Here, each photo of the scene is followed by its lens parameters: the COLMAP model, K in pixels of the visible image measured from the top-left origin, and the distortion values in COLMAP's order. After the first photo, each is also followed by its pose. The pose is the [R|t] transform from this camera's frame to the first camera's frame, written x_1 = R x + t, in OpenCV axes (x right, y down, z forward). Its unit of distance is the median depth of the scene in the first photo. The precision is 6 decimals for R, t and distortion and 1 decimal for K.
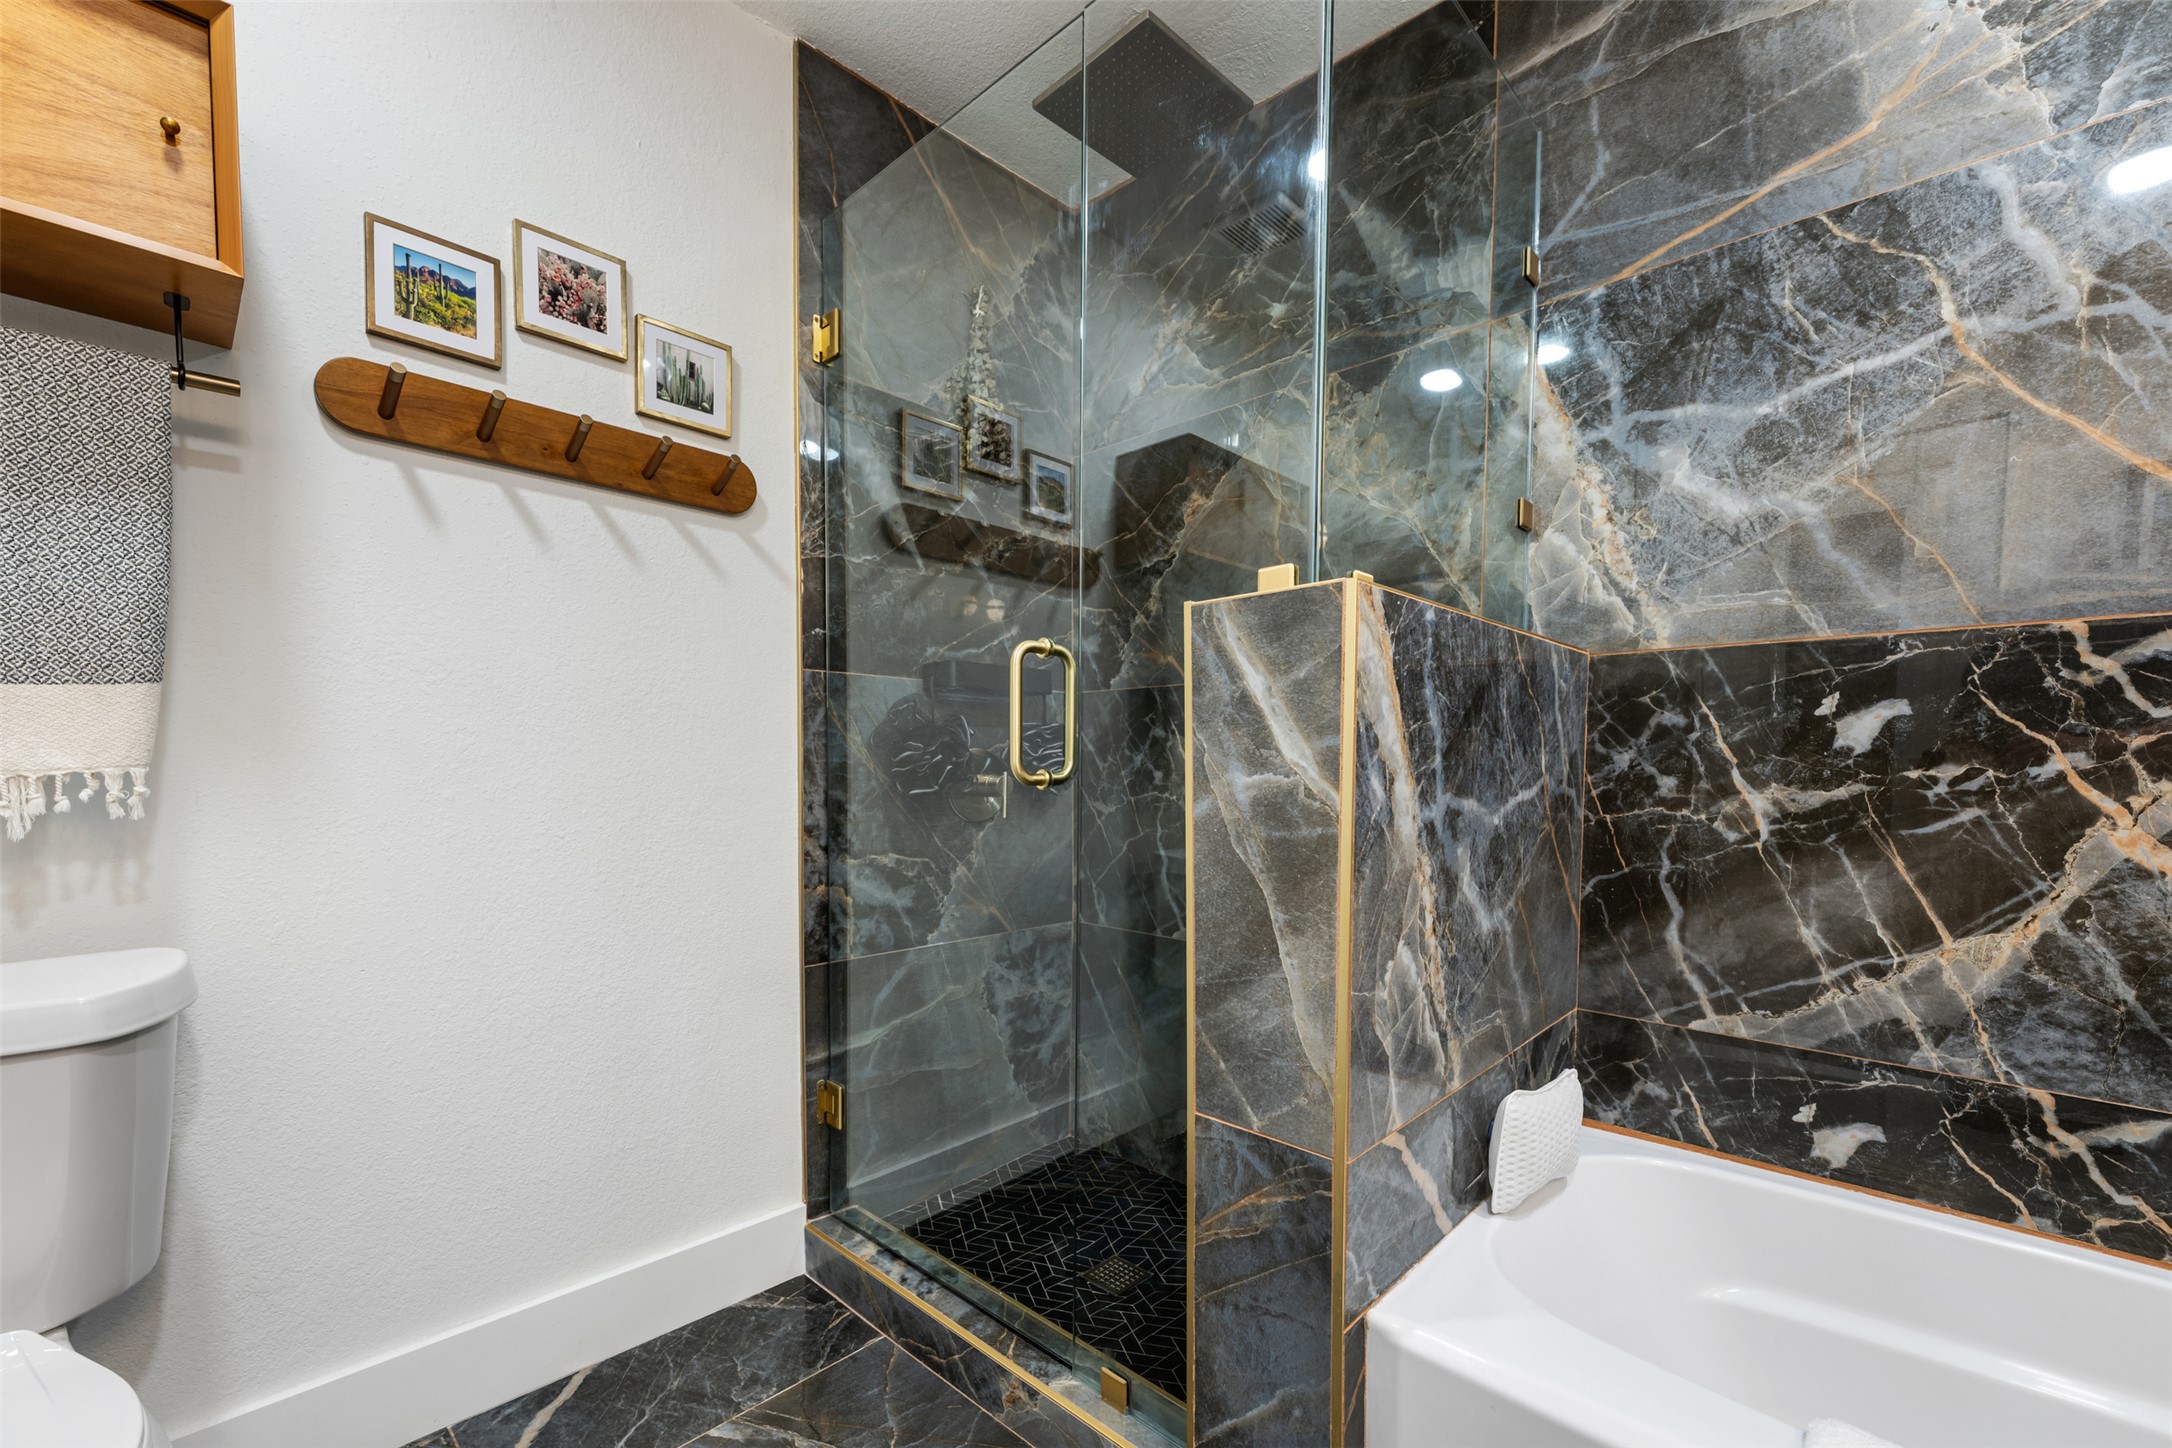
lens RADIAL K [[895.5, 0, 1085.2], [0, 895.5, 817.3], [0, 0, 1]] dist [-0.000463, 0.000013]
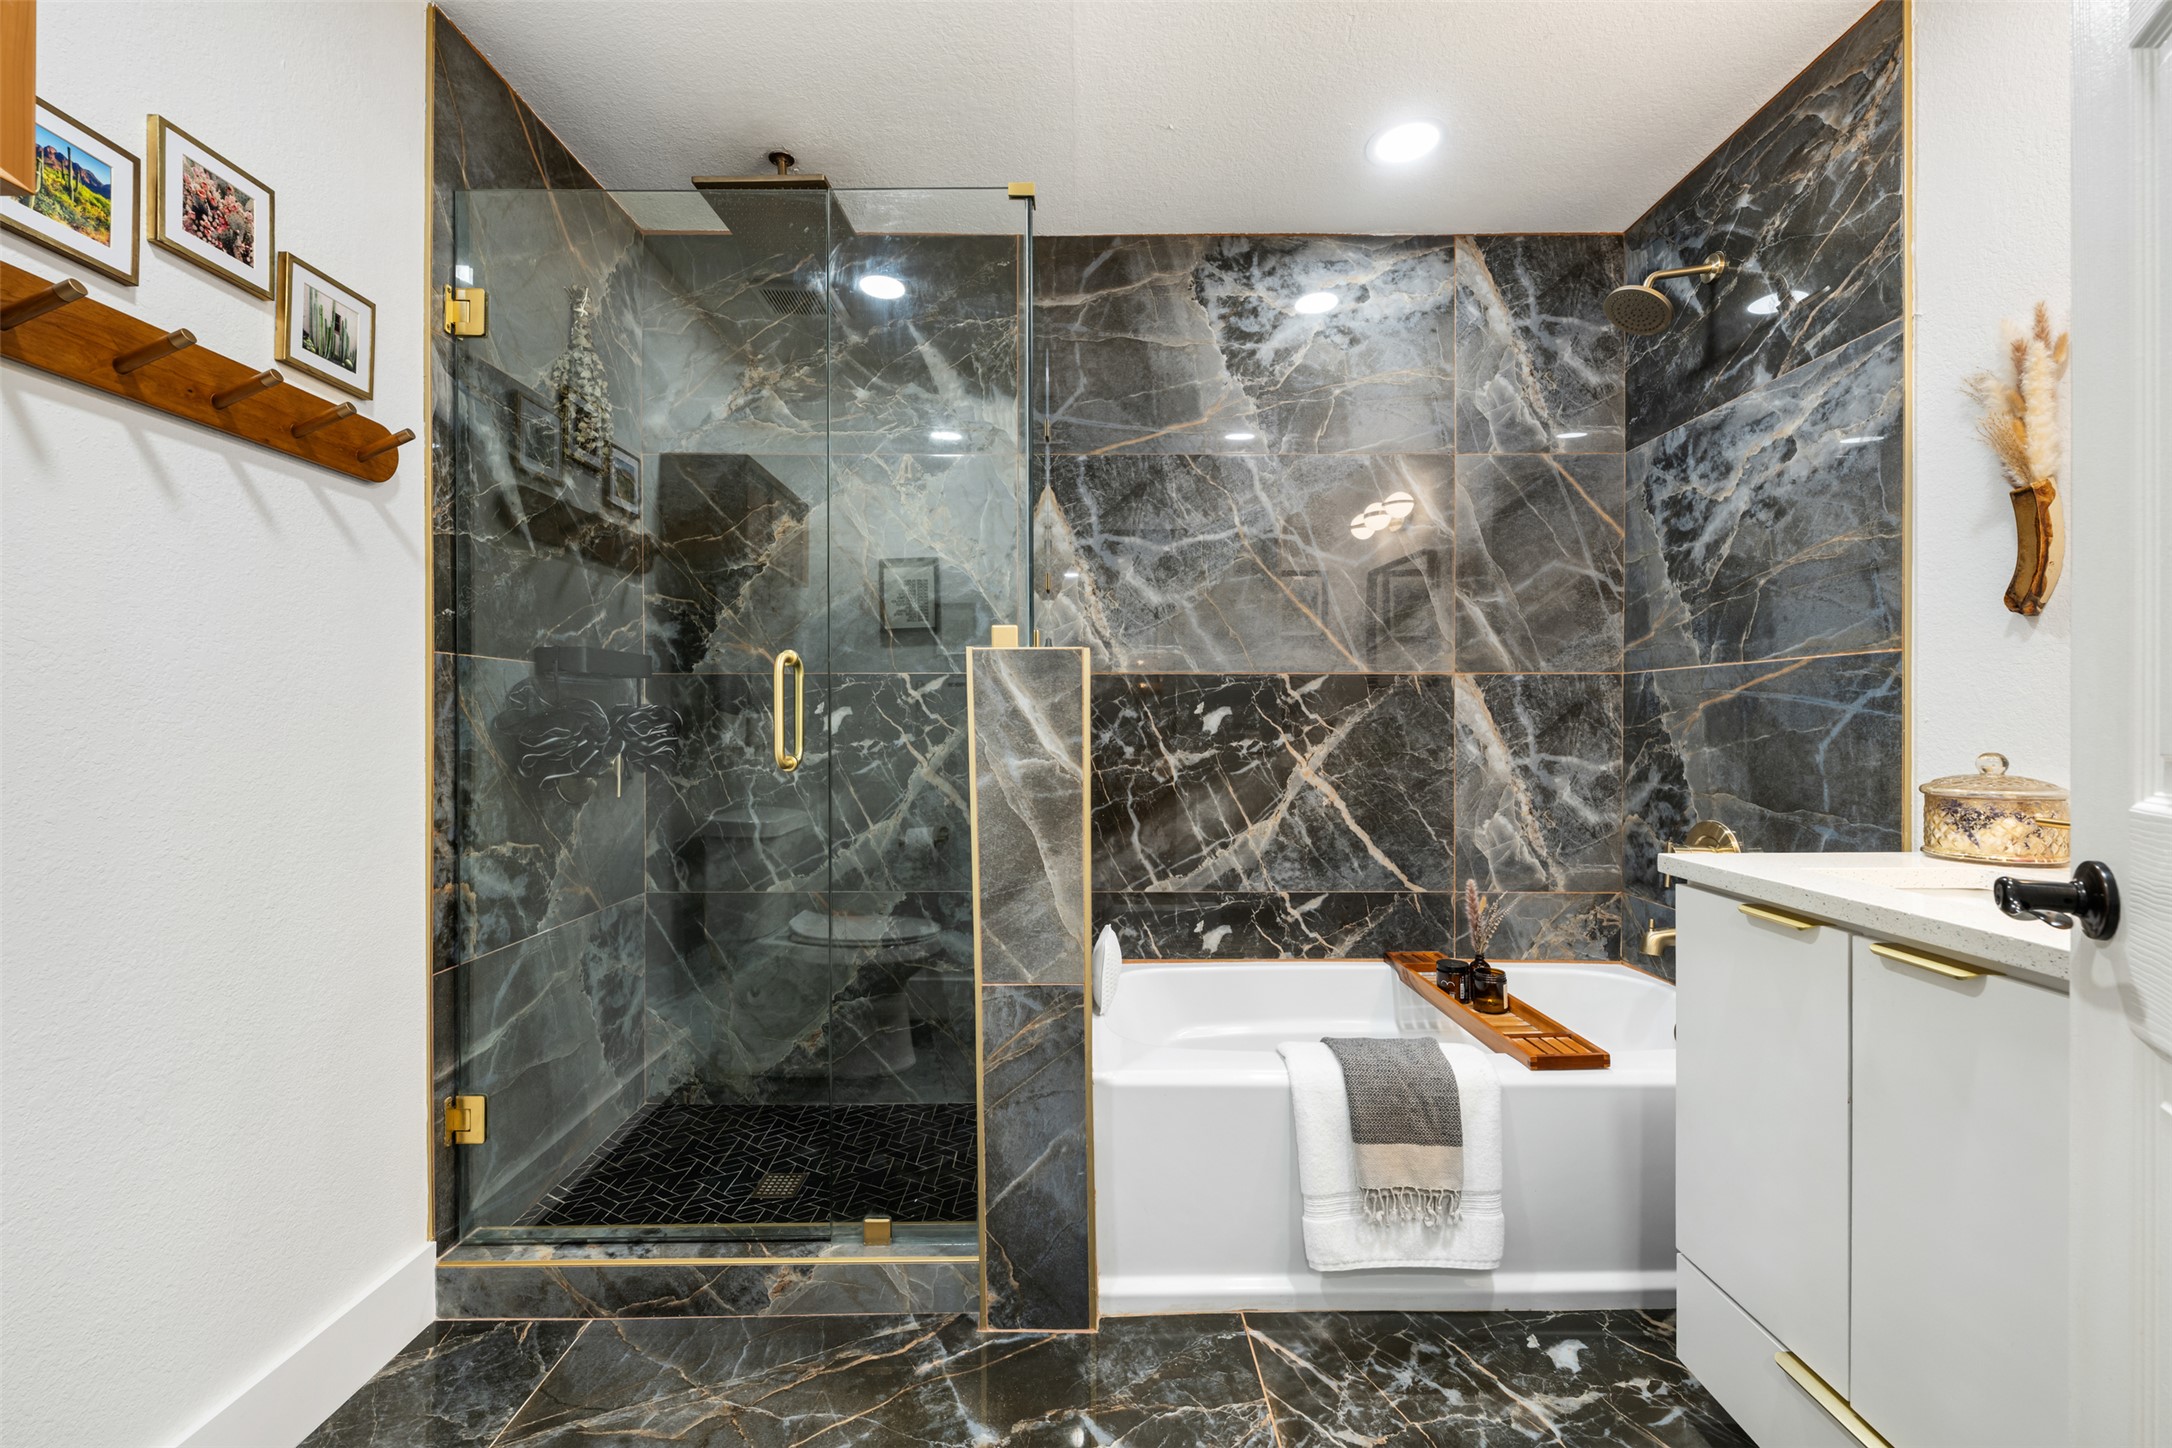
lens RADIAL K [[862.5, 0, 1086.0], [0, 862.5, 724.0], [0, 0, 1]] dist [0.000076, -0.000016]
pose [[0.719588, -0.008932, 0.694343, -0.561513], [0.044610, 0.998446, -0.033388, -0.037742], [-0.692966, 0.055000, 0.718869, -0.137819]]
